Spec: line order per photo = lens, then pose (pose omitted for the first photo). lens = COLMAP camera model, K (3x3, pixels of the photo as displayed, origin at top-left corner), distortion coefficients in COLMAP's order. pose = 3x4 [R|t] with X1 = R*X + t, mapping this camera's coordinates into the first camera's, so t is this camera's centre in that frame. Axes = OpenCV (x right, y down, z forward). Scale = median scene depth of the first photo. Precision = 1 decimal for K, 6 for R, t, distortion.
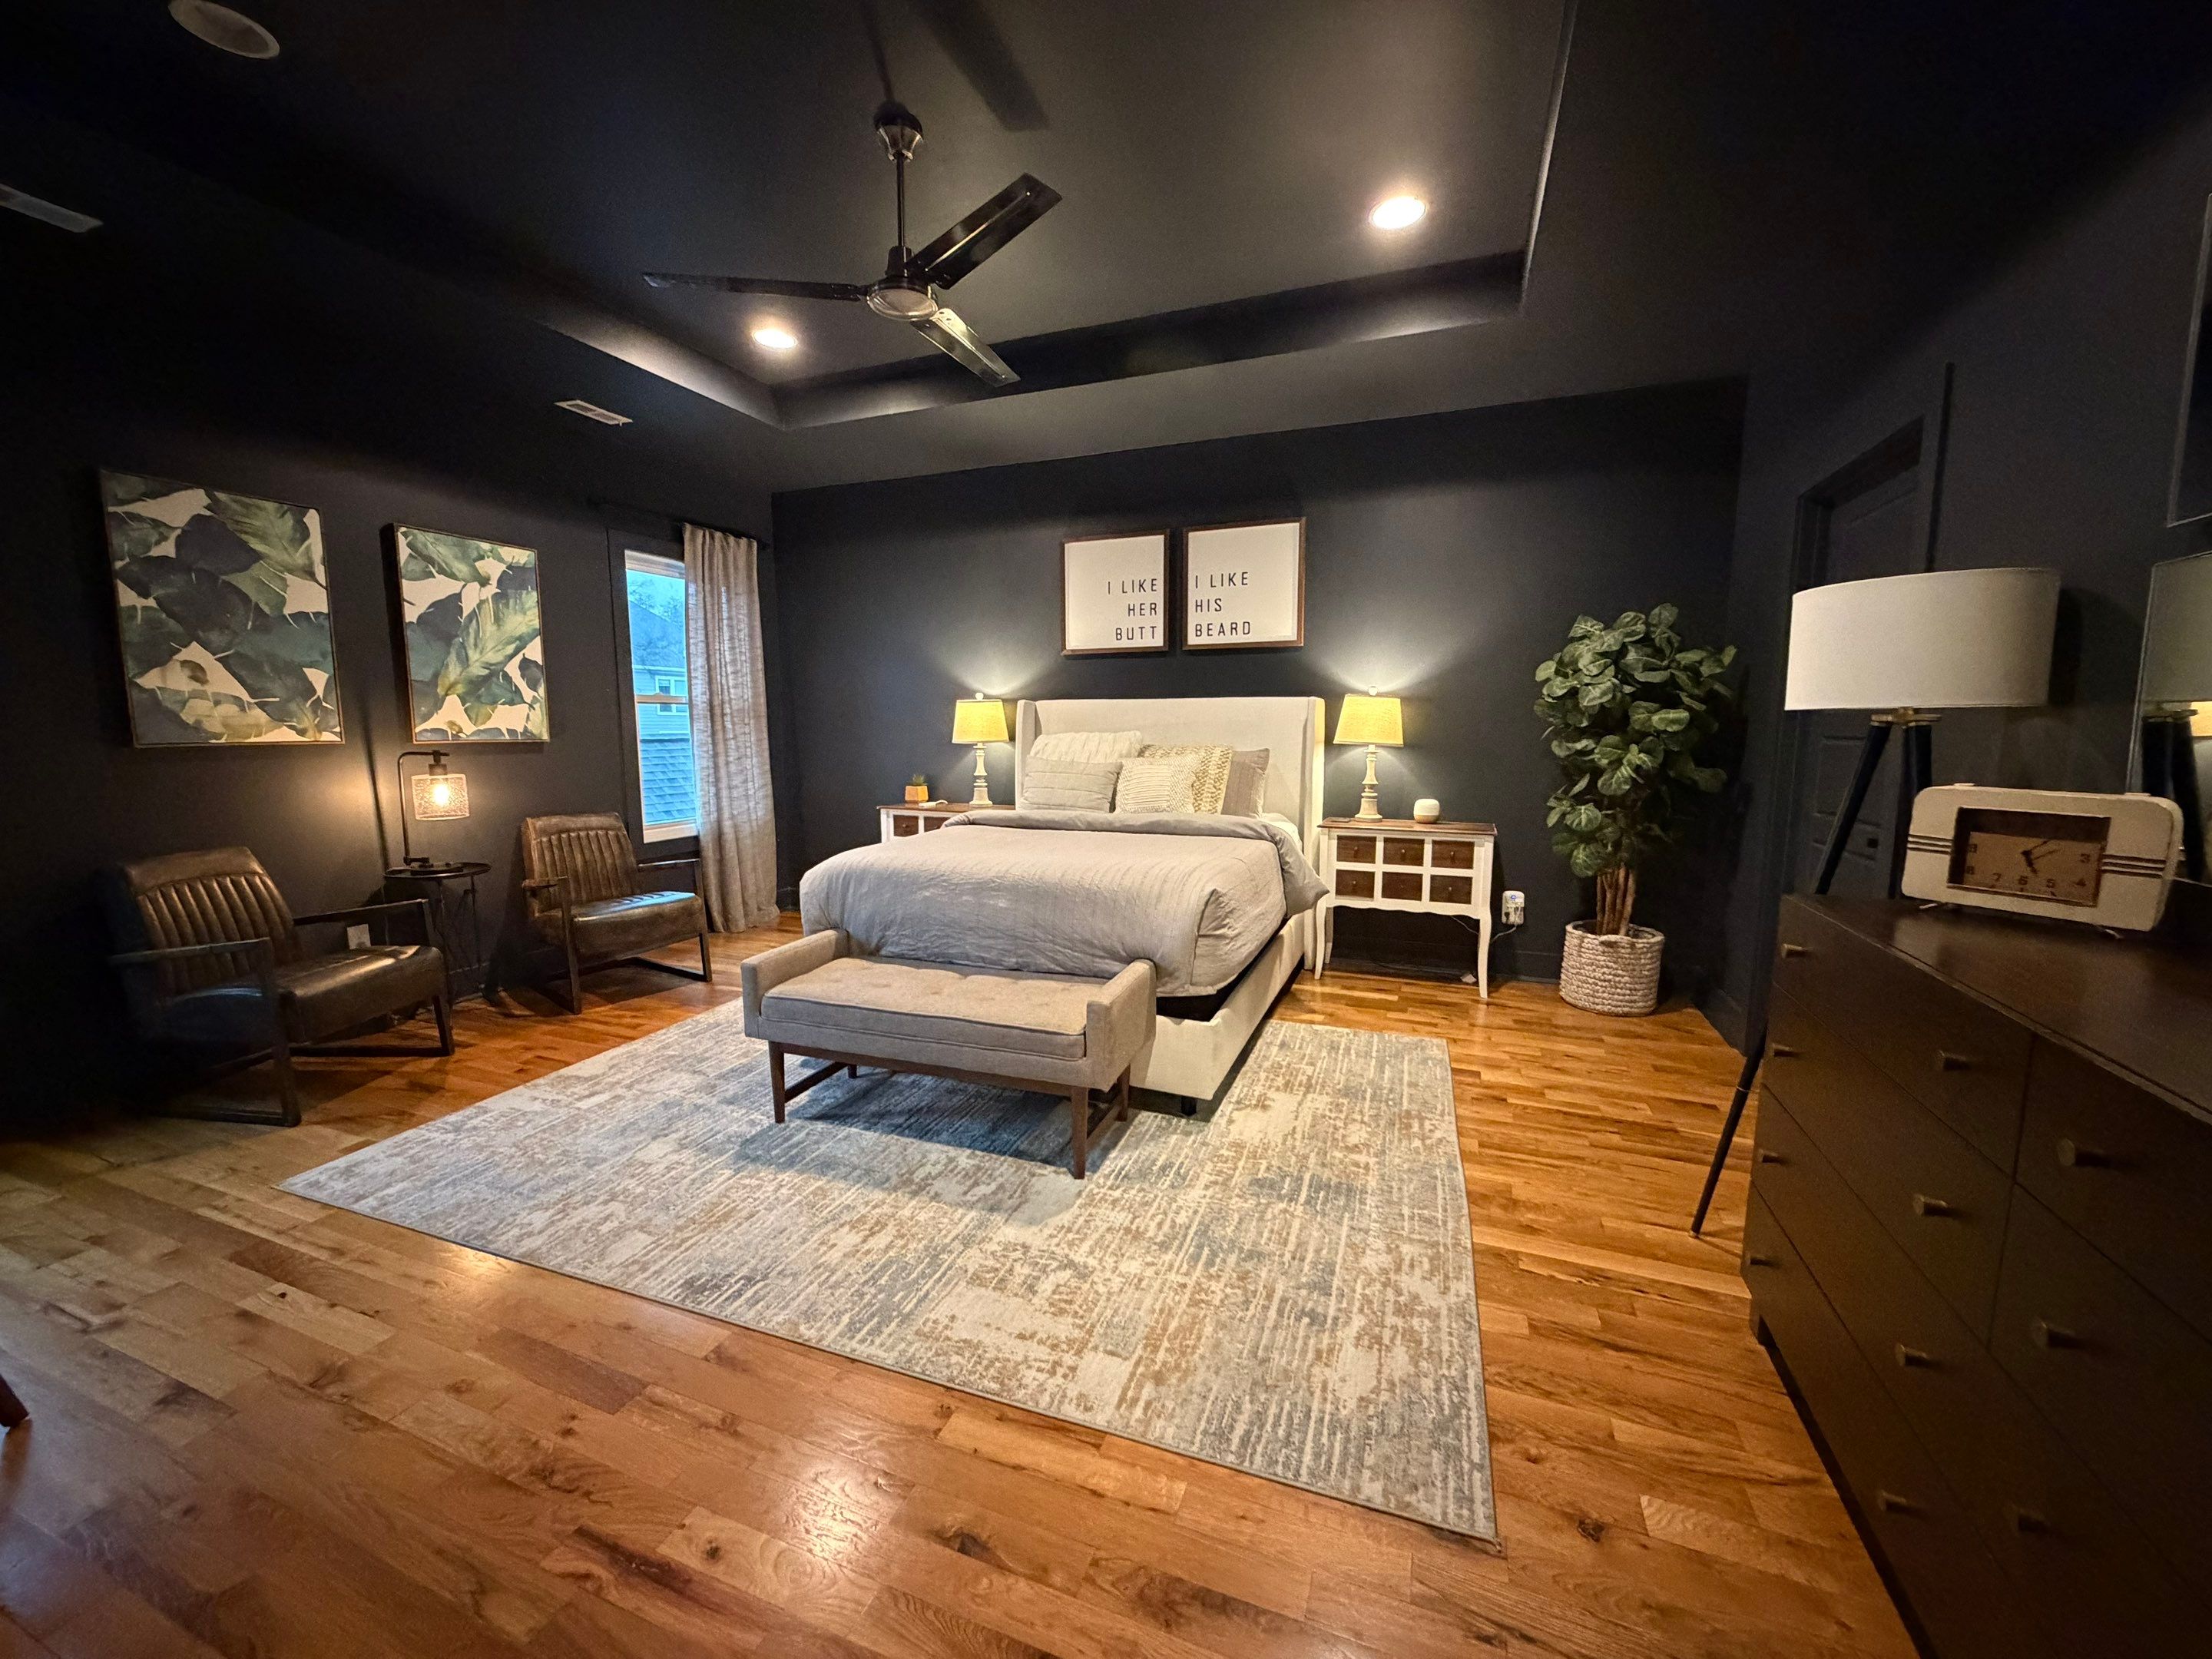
lens RADIAL K [[877.5, 0, 1101.8], [0, 877.5, 828.4], [0, 0, 1]] dist [0.000948, 0.000350]
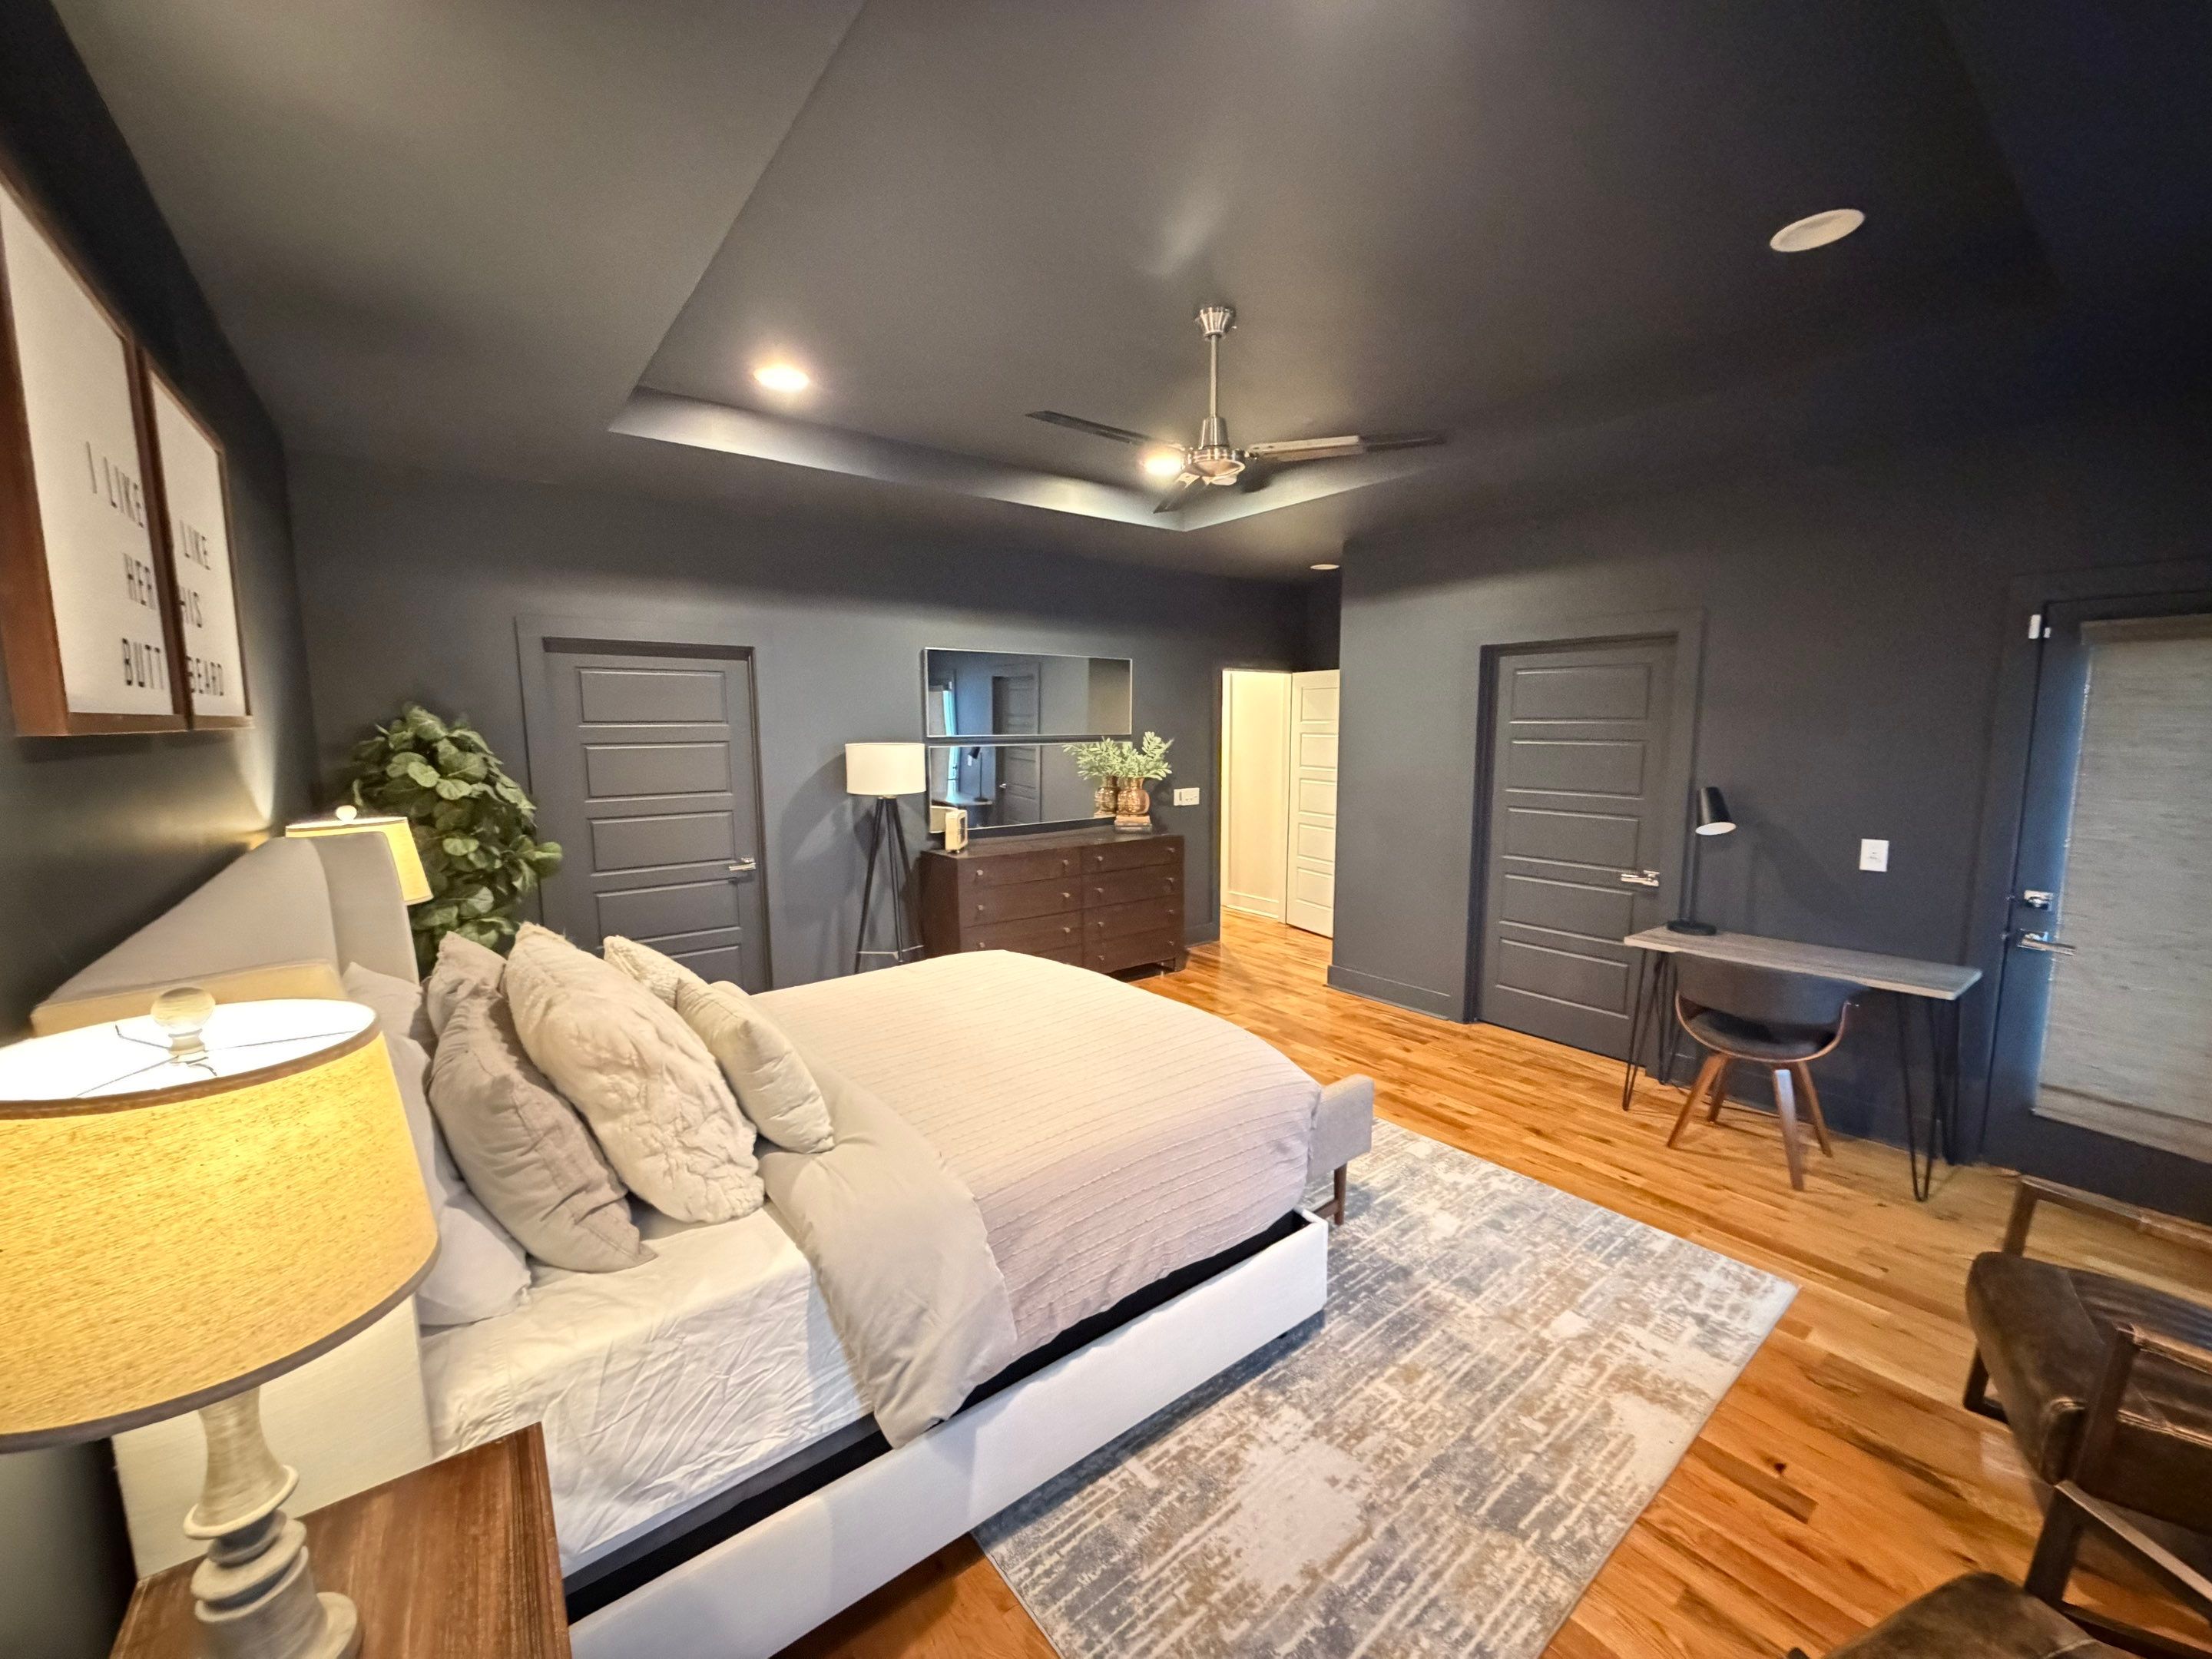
lens RADIAL K [[877.5, 0, 1101.8], [0, 877.5, 828.4], [0, 0, 1]] dist [0.000948, 0.000350]
pose [[-0.856952, -0.052905, 0.512674, -0.501956], [0.071293, 0.972987, 0.219575, -0.296584], [-0.510442, 0.224715, -0.830031, 1.507837]]
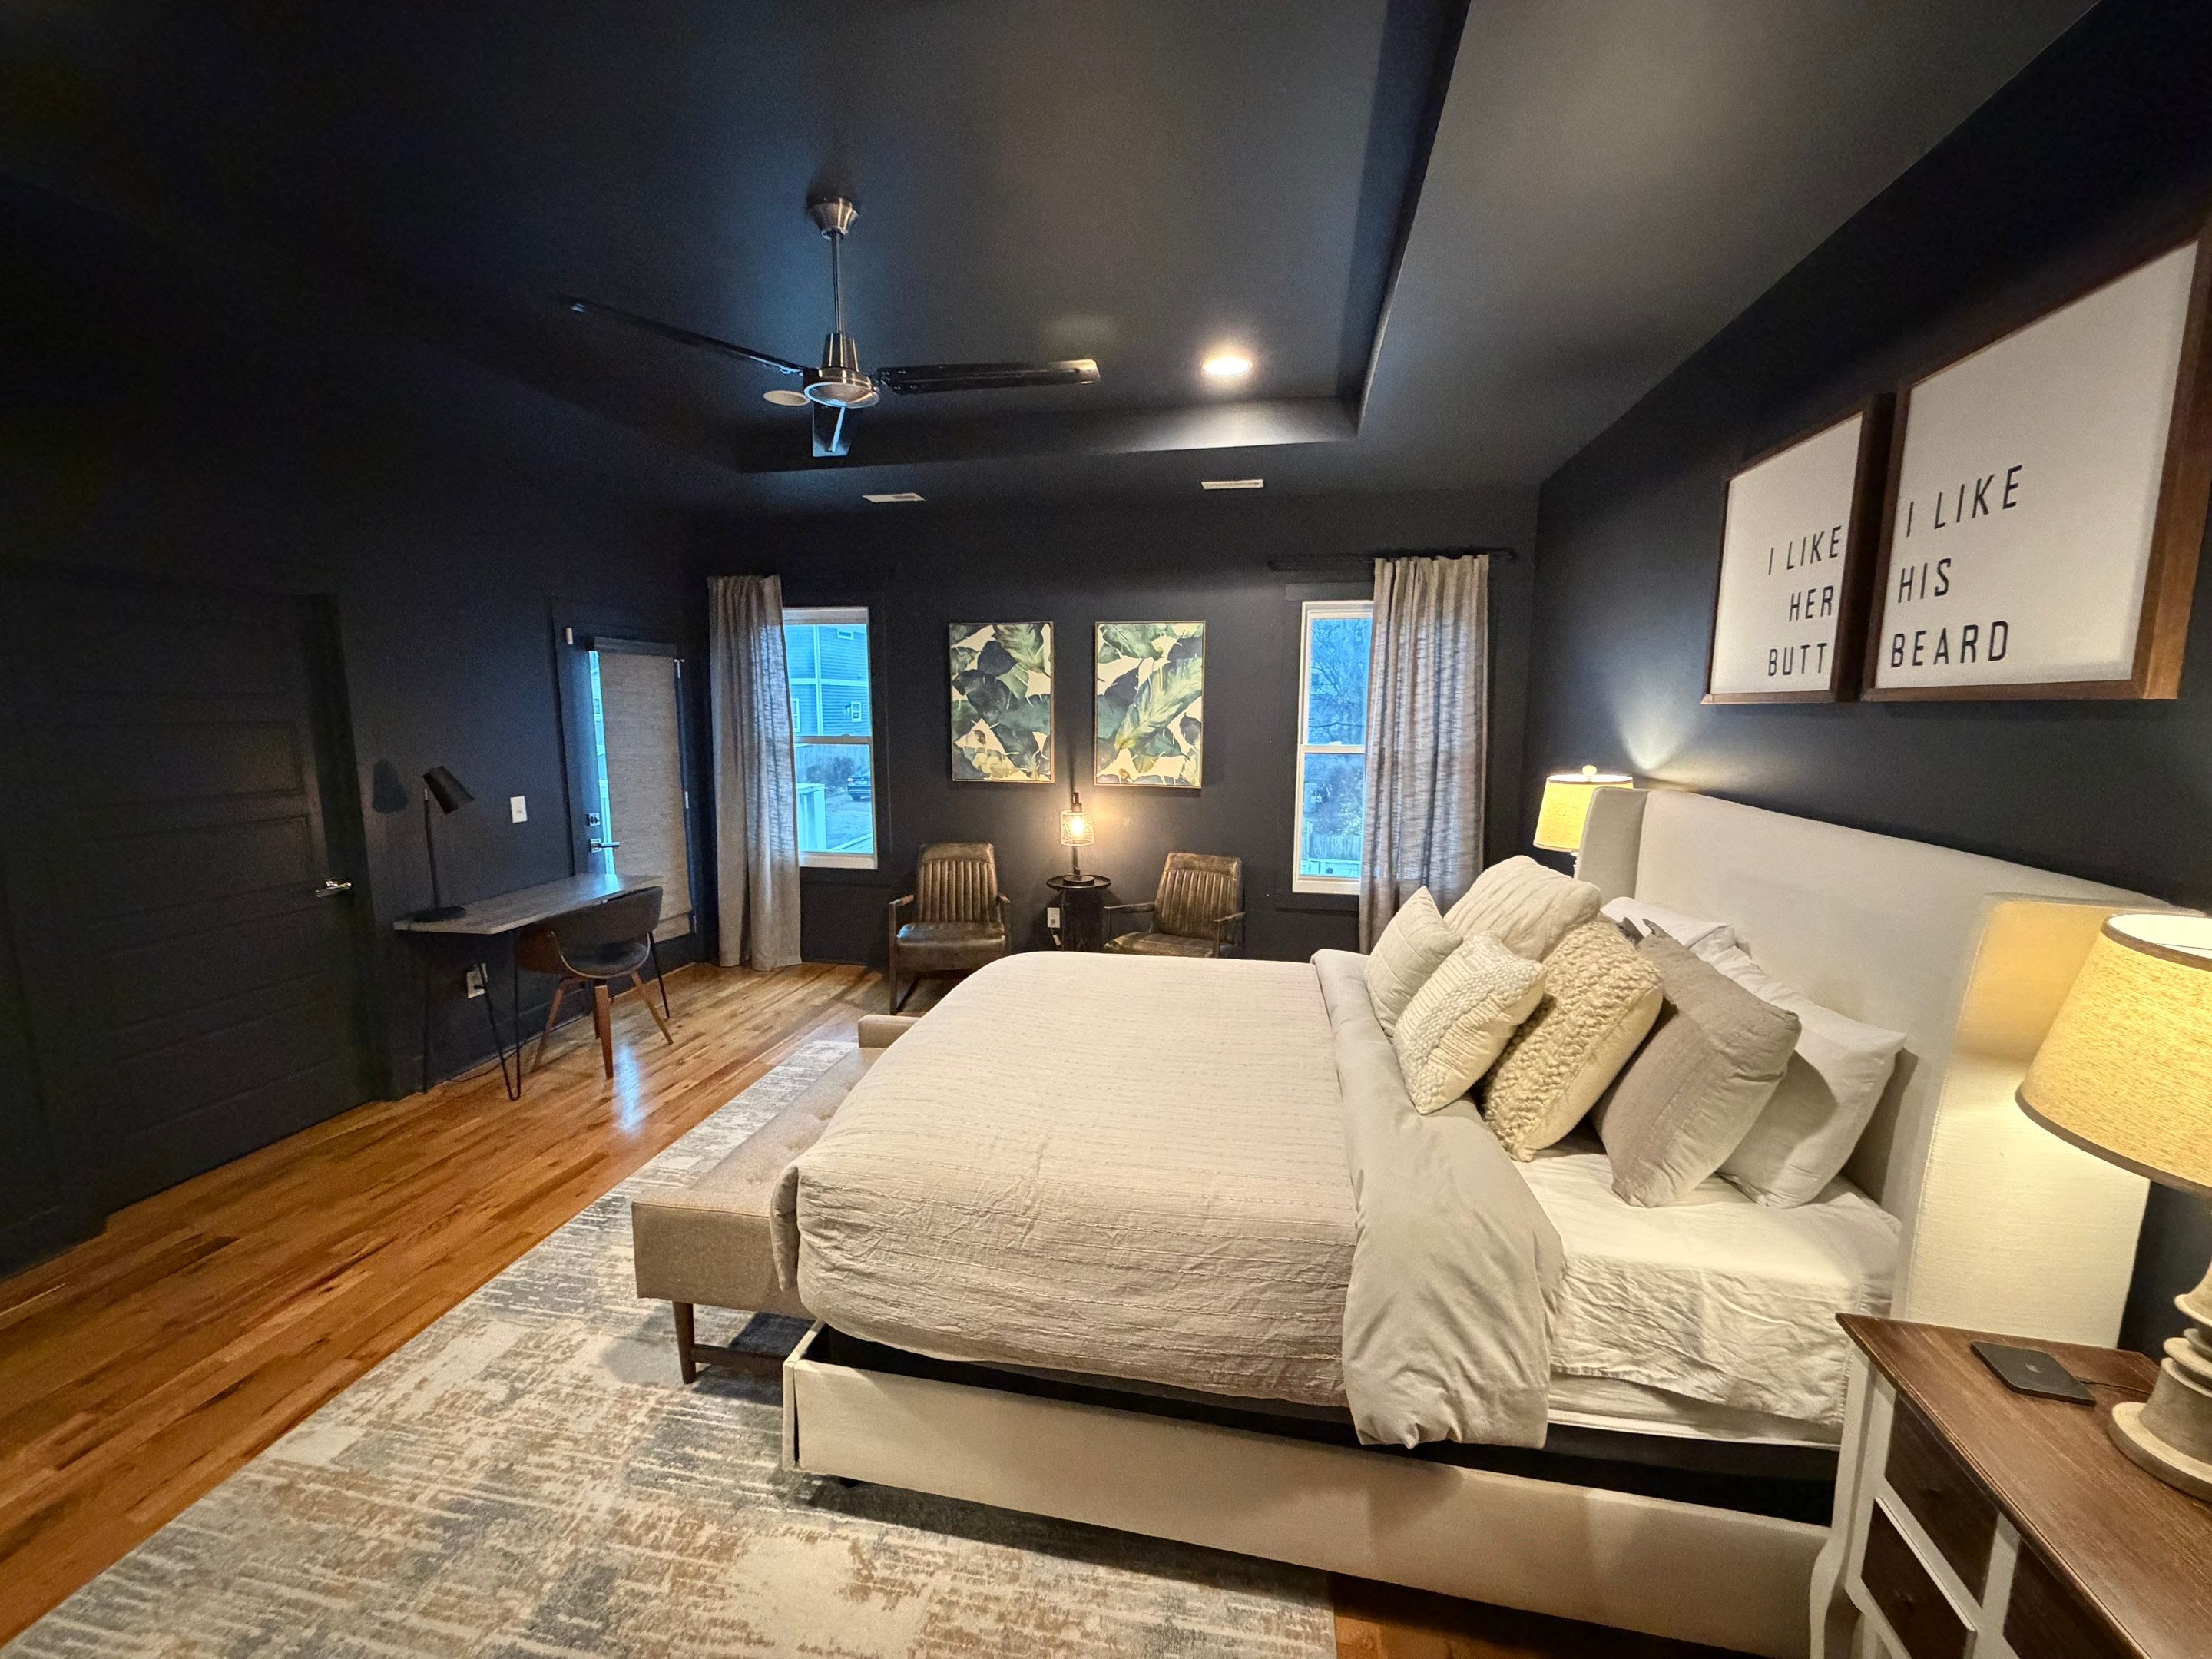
lens RADIAL K [[877.5, 0, 1101.8], [0, 877.5, 828.4], [0, 0, 1]] dist [0.000948, 0.000350]
pose [[0.172239, 0.141702, -0.974810, 0.570013], [-0.123910, 0.984855, 0.121269, -0.208787], [0.977231, 0.099902, 0.187189, 0.820656]]
